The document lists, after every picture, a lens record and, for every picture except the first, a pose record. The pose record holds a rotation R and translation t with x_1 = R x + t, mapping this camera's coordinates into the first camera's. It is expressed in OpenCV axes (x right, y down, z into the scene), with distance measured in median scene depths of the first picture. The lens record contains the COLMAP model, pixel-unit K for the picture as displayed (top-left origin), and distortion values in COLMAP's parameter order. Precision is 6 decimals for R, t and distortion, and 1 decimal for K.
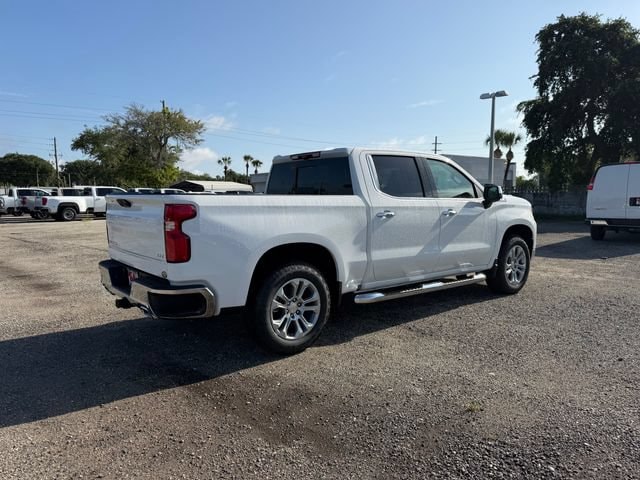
lens RADIAL K [[448.2, 0, 314.0], [0, 448.2, 244.4], [0, 0, 1]] dist [0.076234, -0.107447]
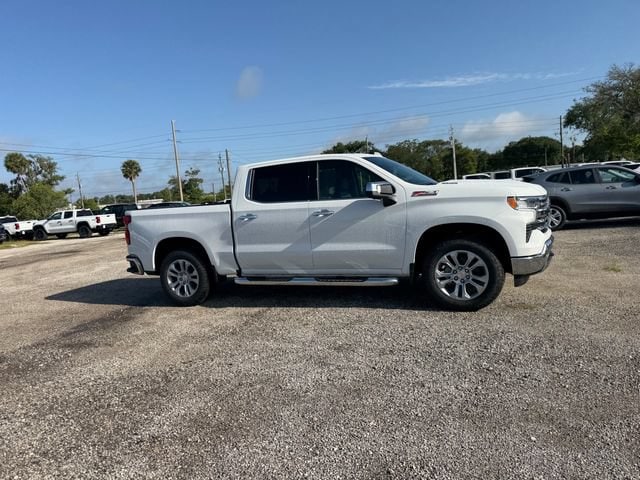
lens RADIAL K [[448.1, 0, 313.8], [0, 448.1, 245.1], [0, 0, 1]] dist [0.069173, -0.080464]
pose [[0.476233, 0.060391, -0.877243, 1.350520], [-0.012811, 0.998009, 0.061750, -0.068069], [0.879226, -0.018170, 0.476059, 0.554783]]
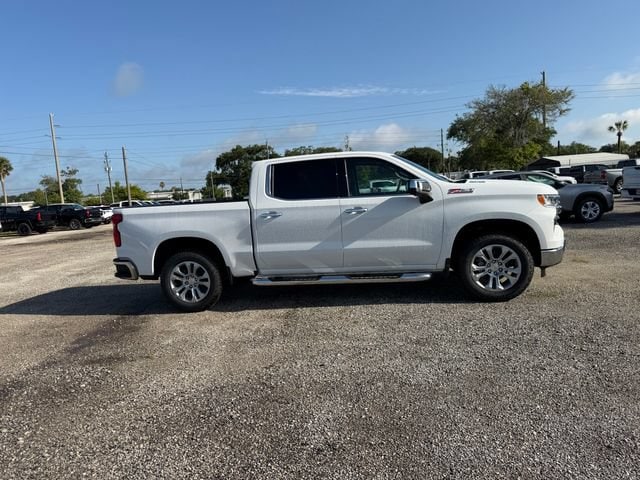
lens RADIAL K [[448.2, 0, 314.0], [0, 448.2, 244.4], [0, 0, 1]] dist [0.076234, -0.107447]
pose [[0.667169, 0.042418, -0.743698, 1.129618], [-0.009155, 0.998769, 0.048754, -0.046650], [0.744850, -0.025718, 0.666736, 0.275471]]
